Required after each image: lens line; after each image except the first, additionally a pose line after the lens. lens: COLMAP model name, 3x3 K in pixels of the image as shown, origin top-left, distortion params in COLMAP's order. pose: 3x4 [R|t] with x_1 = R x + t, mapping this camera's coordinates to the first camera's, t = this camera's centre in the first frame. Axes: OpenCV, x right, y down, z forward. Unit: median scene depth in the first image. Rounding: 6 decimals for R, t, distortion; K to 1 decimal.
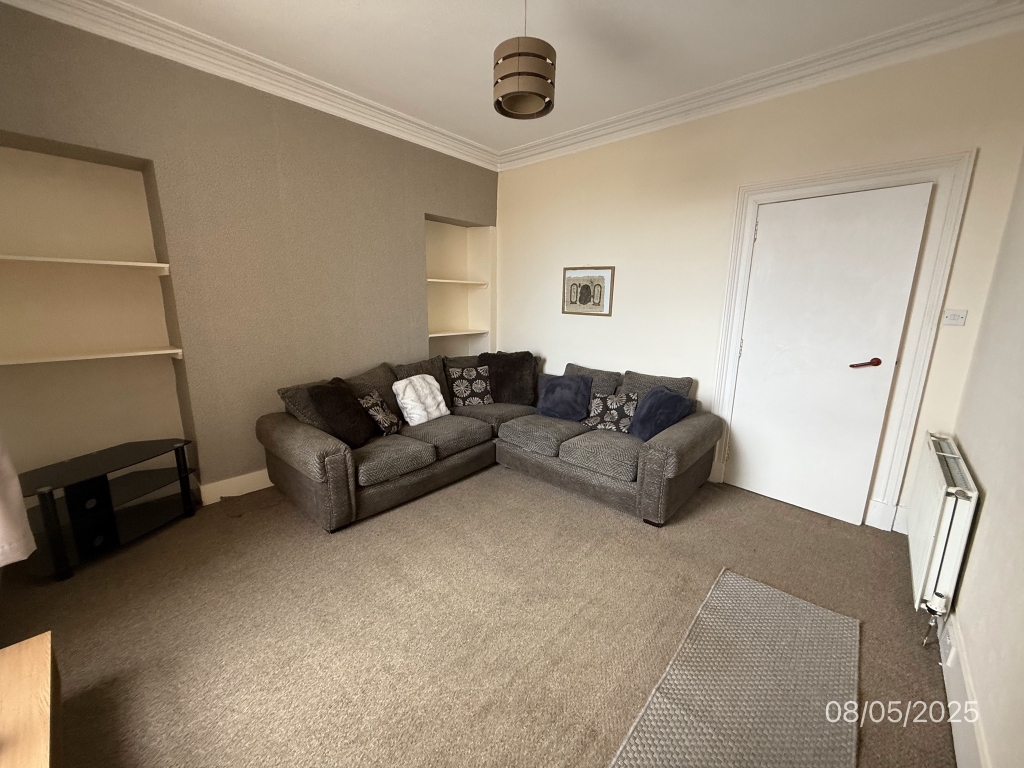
lens RADIAL K [[405.3, 0, 510.8], [0, 405.3, 384.6], [0, 0, 1]] dist [-0.000829, -0.000203]
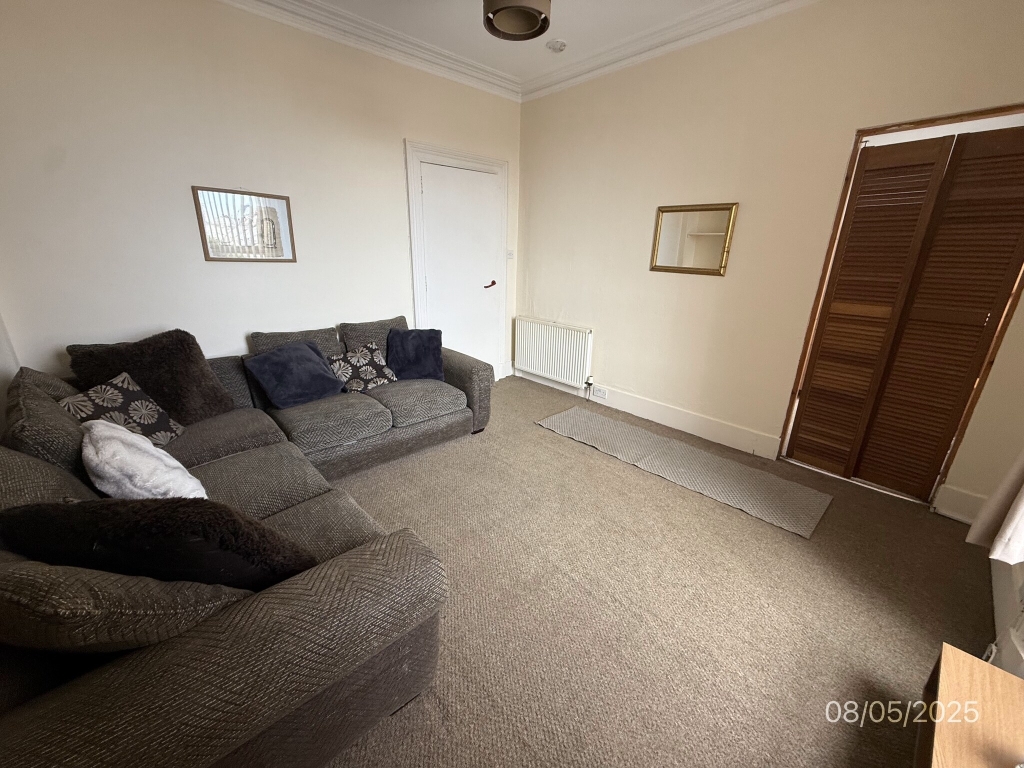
lens RADIAL K [[405.3, 0, 510.8], [0, 405.3, 384.6], [0, 0, 1]] dist [-0.000829, -0.000203]
pose [[0.092131, -0.326195, 0.940802, -0.616479], [0.181353, 0.934515, 0.306256, -0.124028], [-0.979093, 0.142402, 0.145254, 0.564630]]
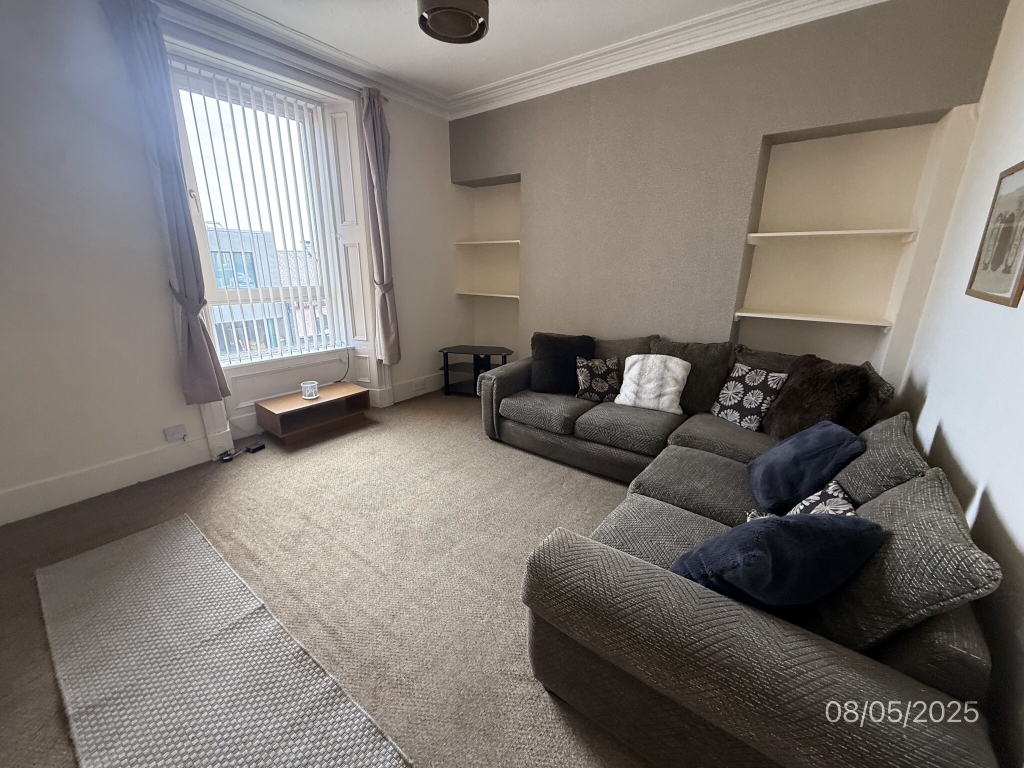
lens RADIAL K [[405.3, 0, 510.8], [0, 405.3, 384.6], [0, 0, 1]] dist [-0.000829, -0.000203]
pose [[0.079669, 0.272808, -0.958764, 0.610823], [-0.215406, 0.943808, 0.250653, -0.117178], [0.973269, 0.186555, 0.133956, 0.647177]]
